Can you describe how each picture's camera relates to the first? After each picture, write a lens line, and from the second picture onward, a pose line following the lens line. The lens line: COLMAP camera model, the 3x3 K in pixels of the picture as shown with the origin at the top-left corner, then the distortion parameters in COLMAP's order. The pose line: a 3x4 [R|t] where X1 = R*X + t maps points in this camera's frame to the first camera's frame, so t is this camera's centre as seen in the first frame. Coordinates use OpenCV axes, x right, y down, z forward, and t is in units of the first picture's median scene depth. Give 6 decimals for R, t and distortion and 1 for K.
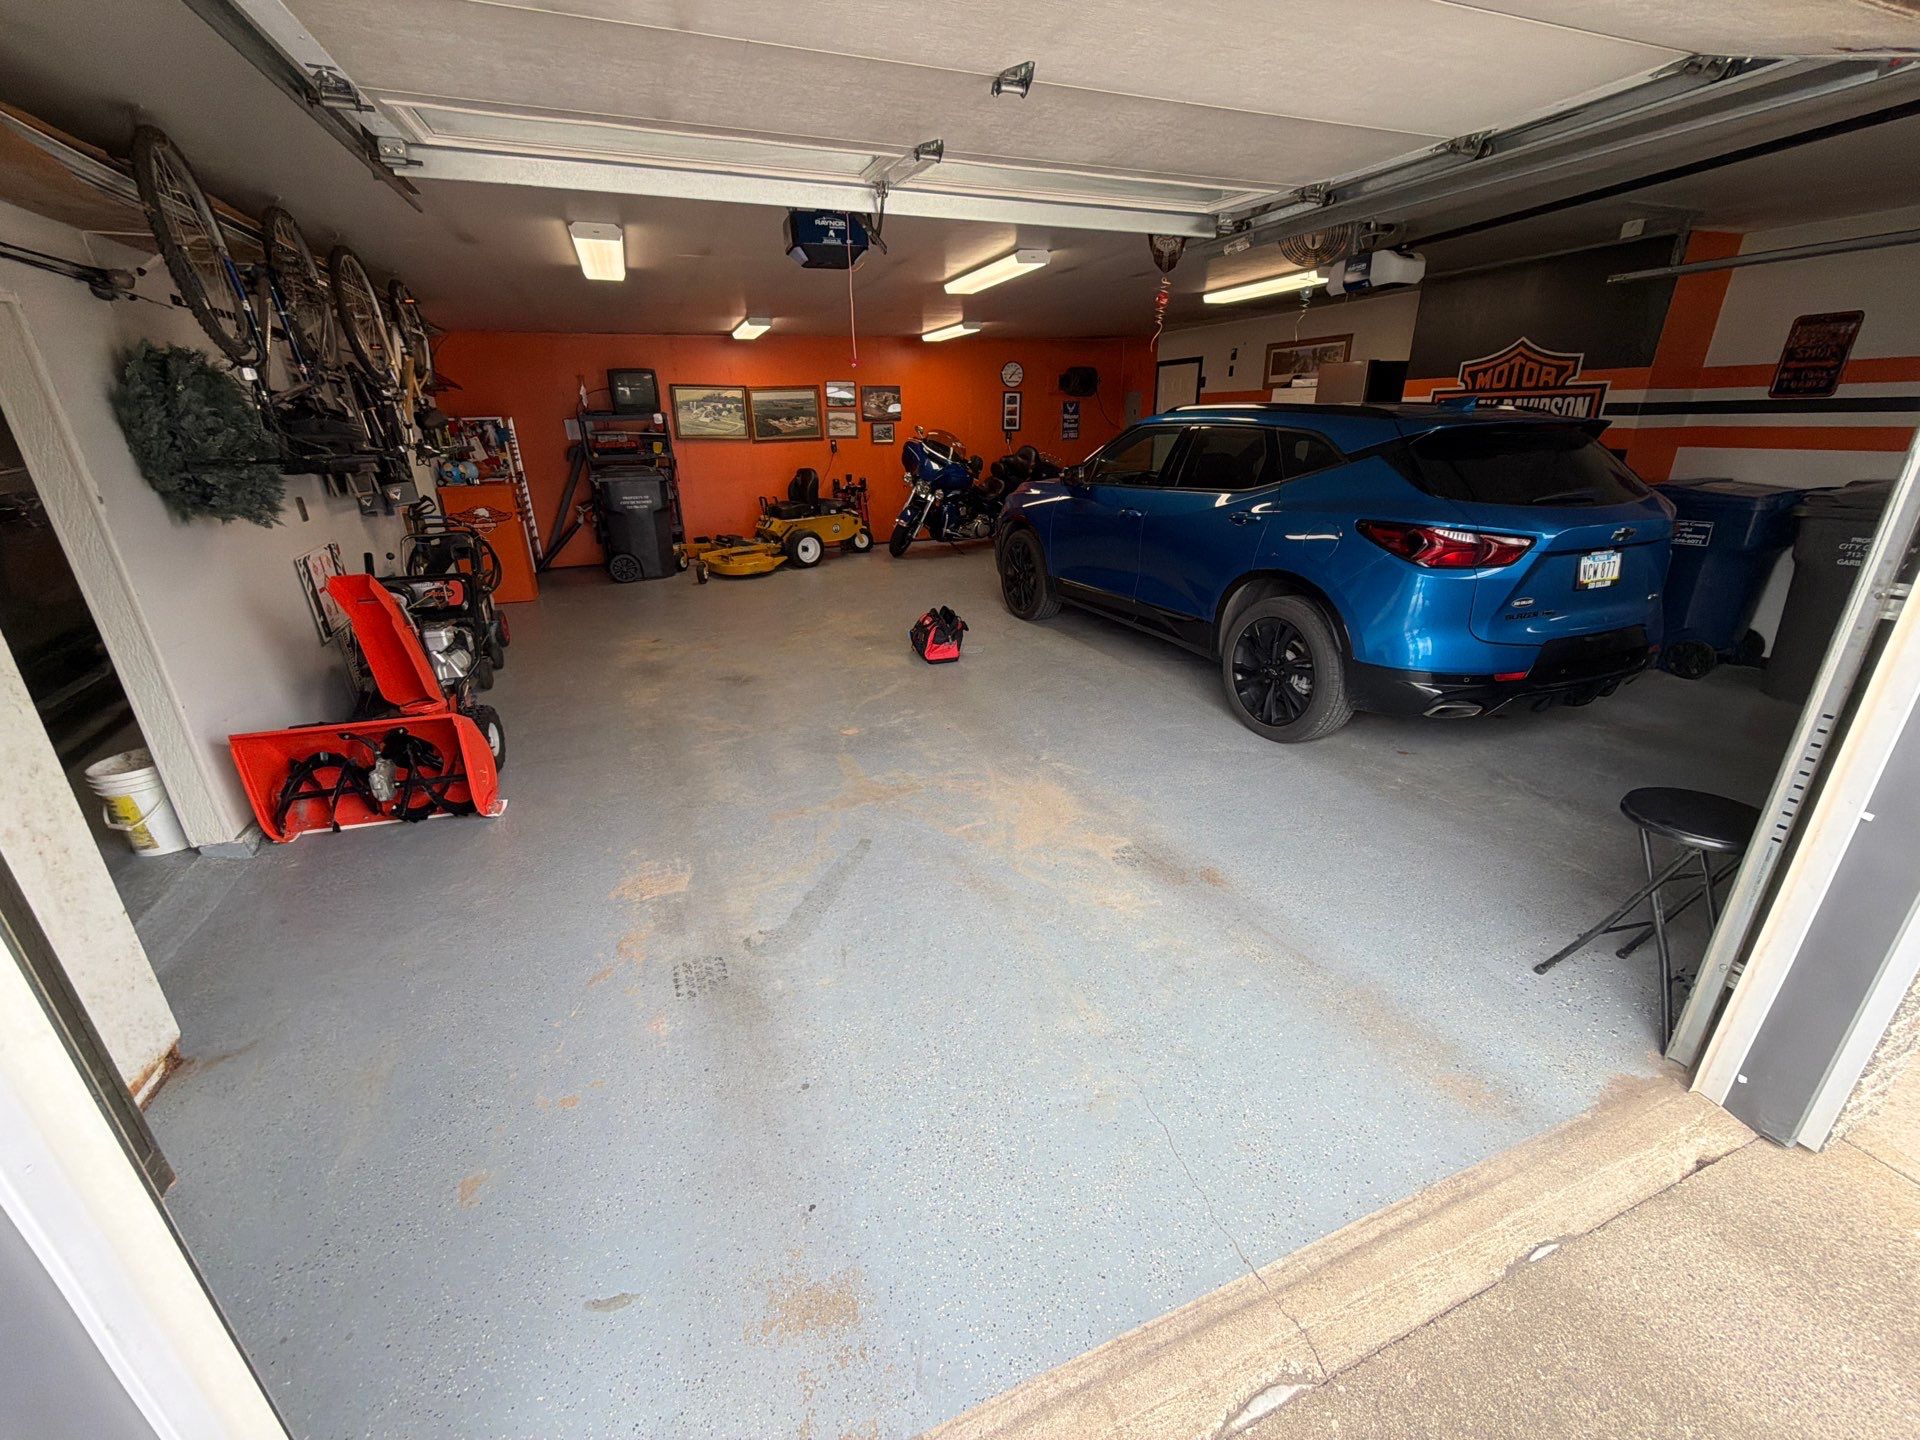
lens RADIAL K [[768.9, 0, 958.4], [0, 768.9, 719.2], [0, 0, 1]] dist [-0.001194, -0.000082]
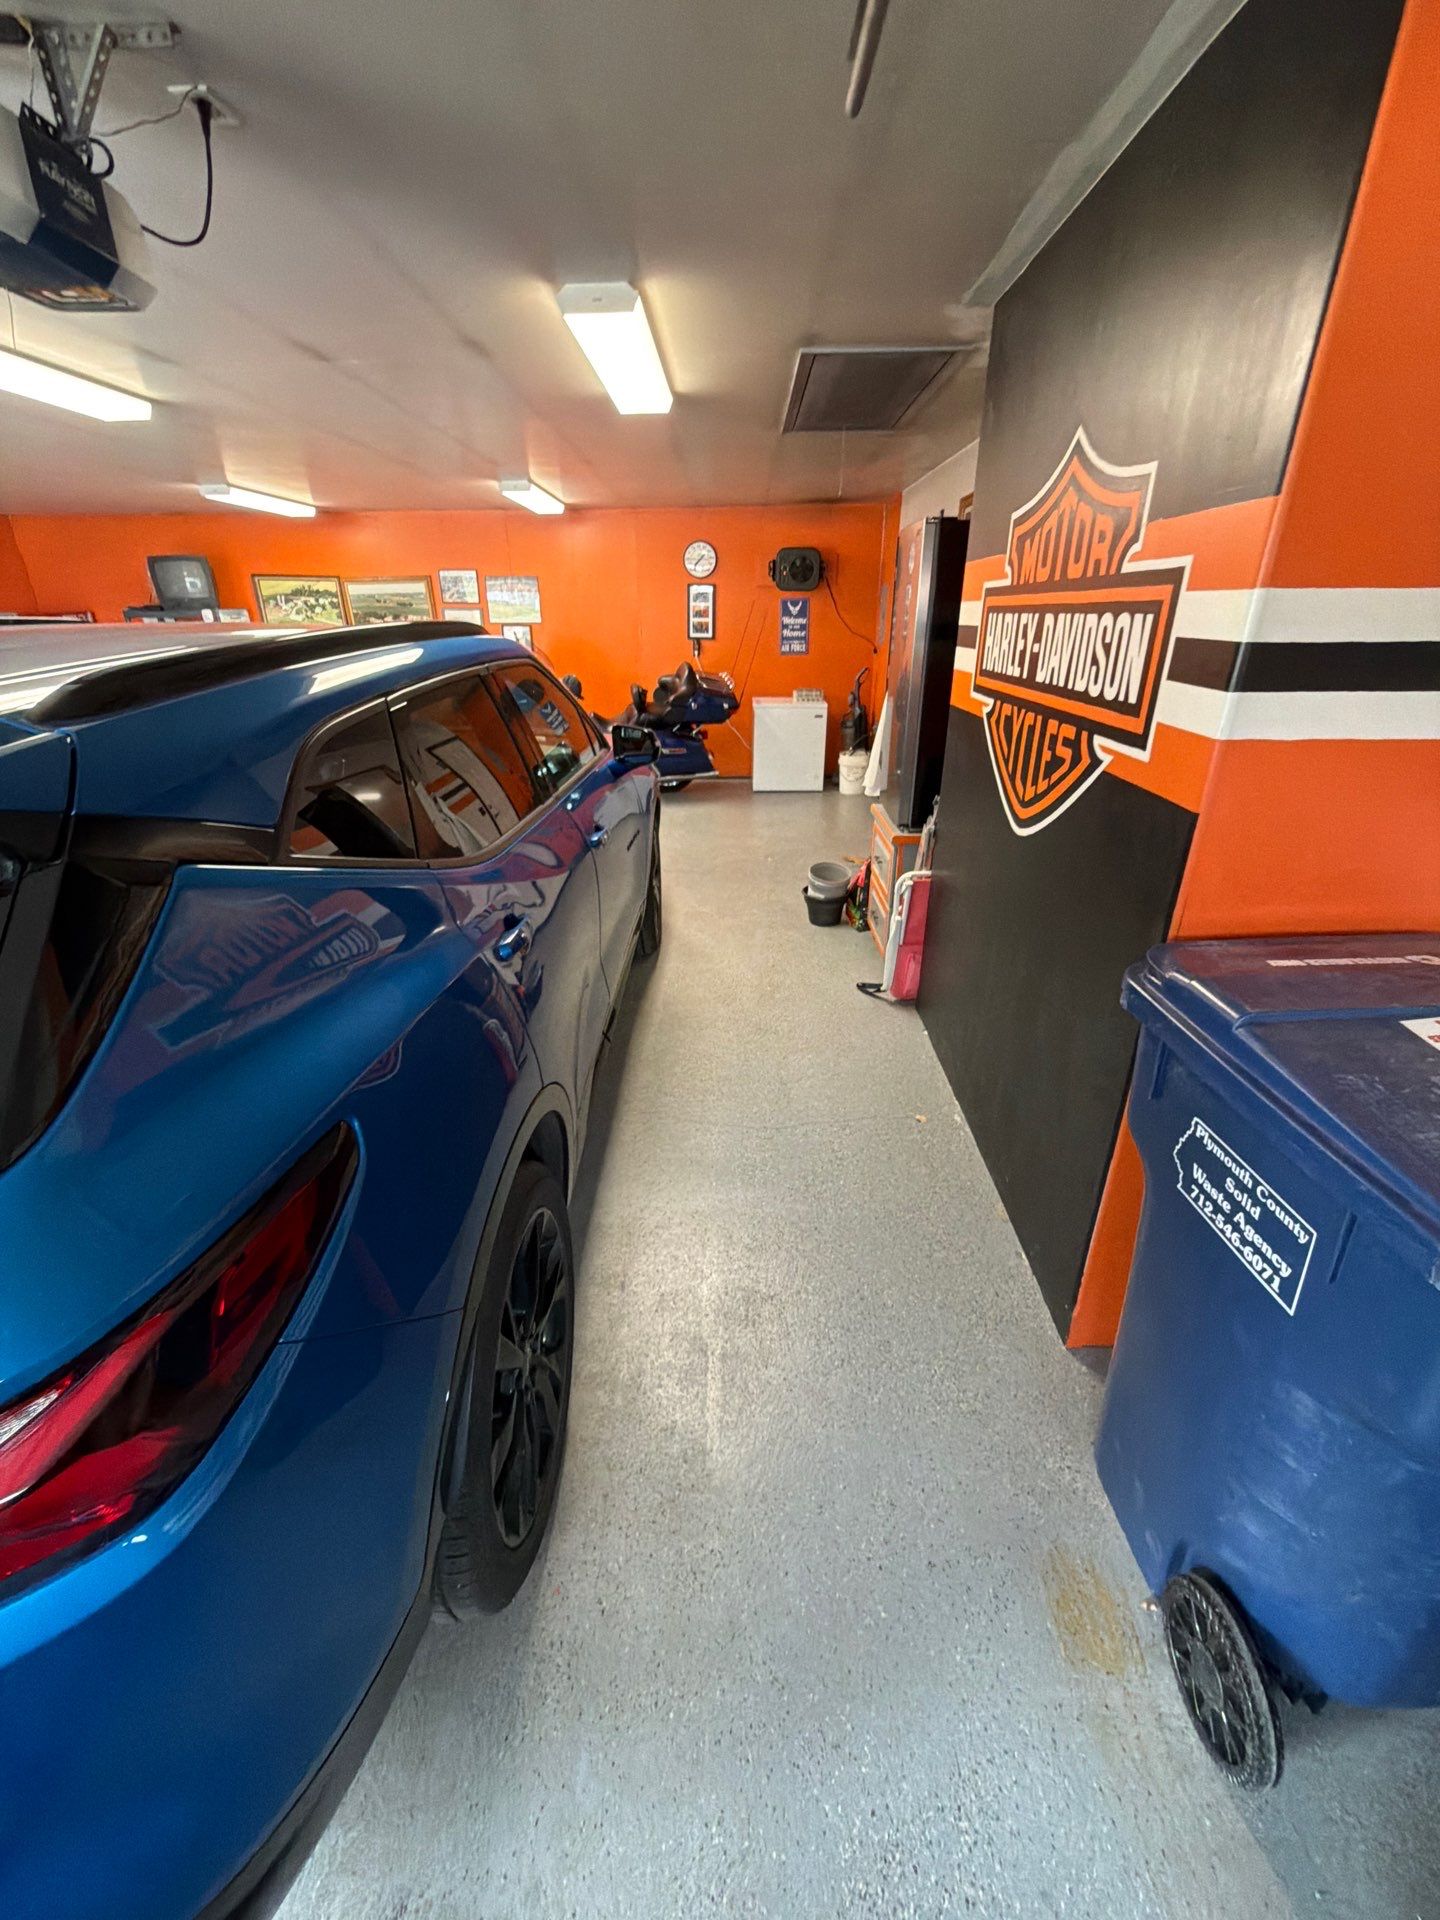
lens RADIAL K [[768.9, 0, 723.0], [0, 768.9, 957.2], [0, 0, 1]] dist [-0.001194, -0.000082]
pose [[0.922844, 0.170428, -0.345418, 0.724985], [-0.152154, 0.985149, 0.079564, -0.262311], [0.353849, -0.020869, 0.935070, 0.603961]]
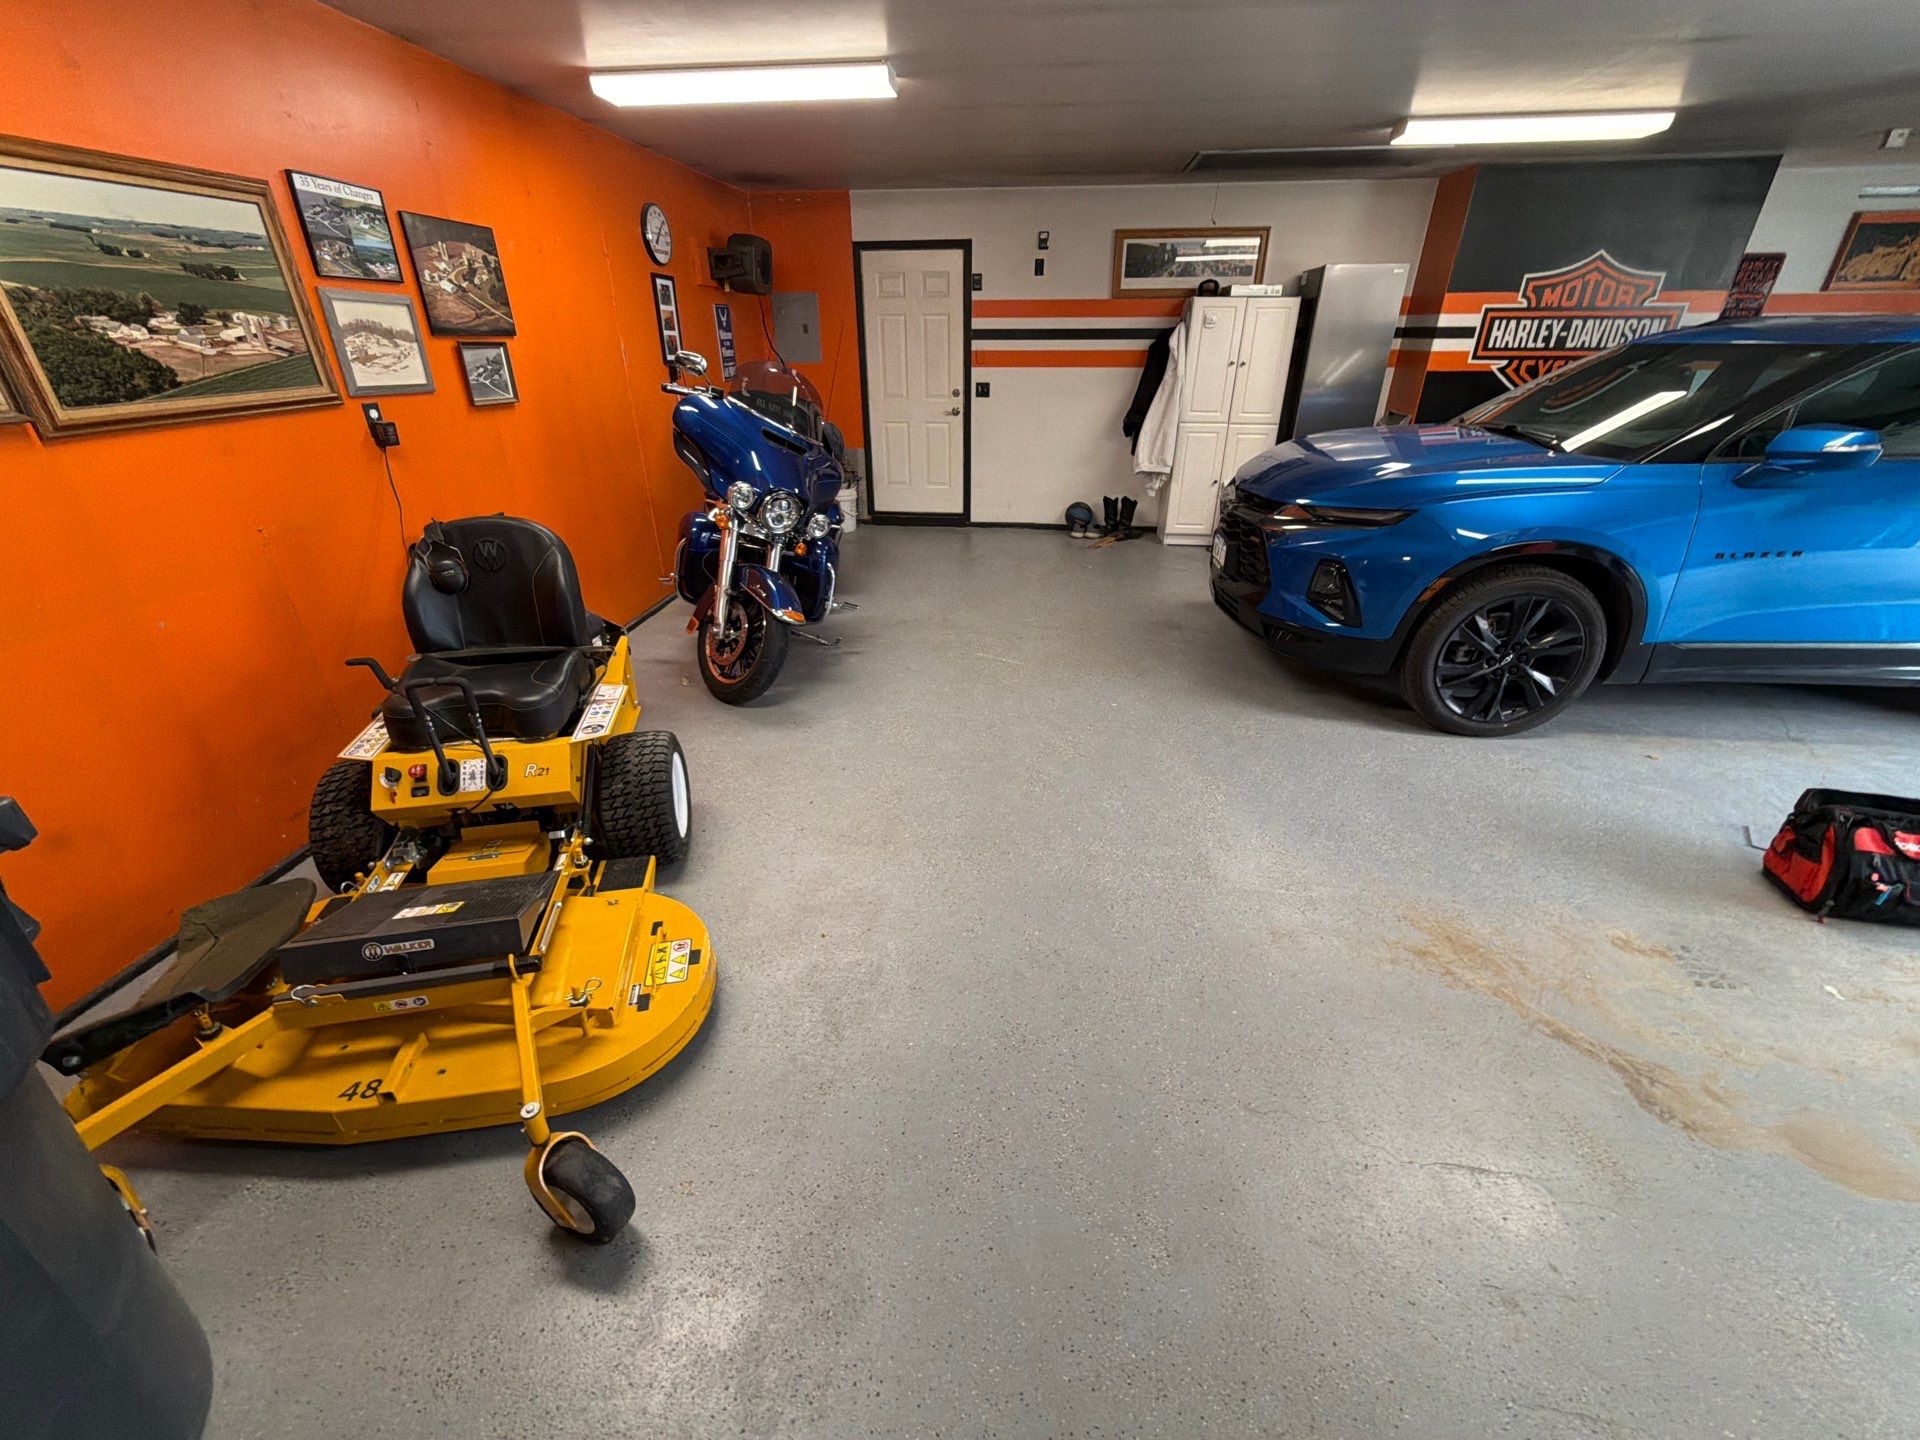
lens RADIAL K [[768.9, 0, 962.7], [0, 768.9, 718.1], [0, 0, 1]] dist [-0.001194, -0.000082]
pose [[0.463667, -0.380328, 0.800228, -0.567946], [0.319739, 0.914146, 0.249208, -0.445306], [-0.826305, 0.140314, 0.545464, 1.176975]]
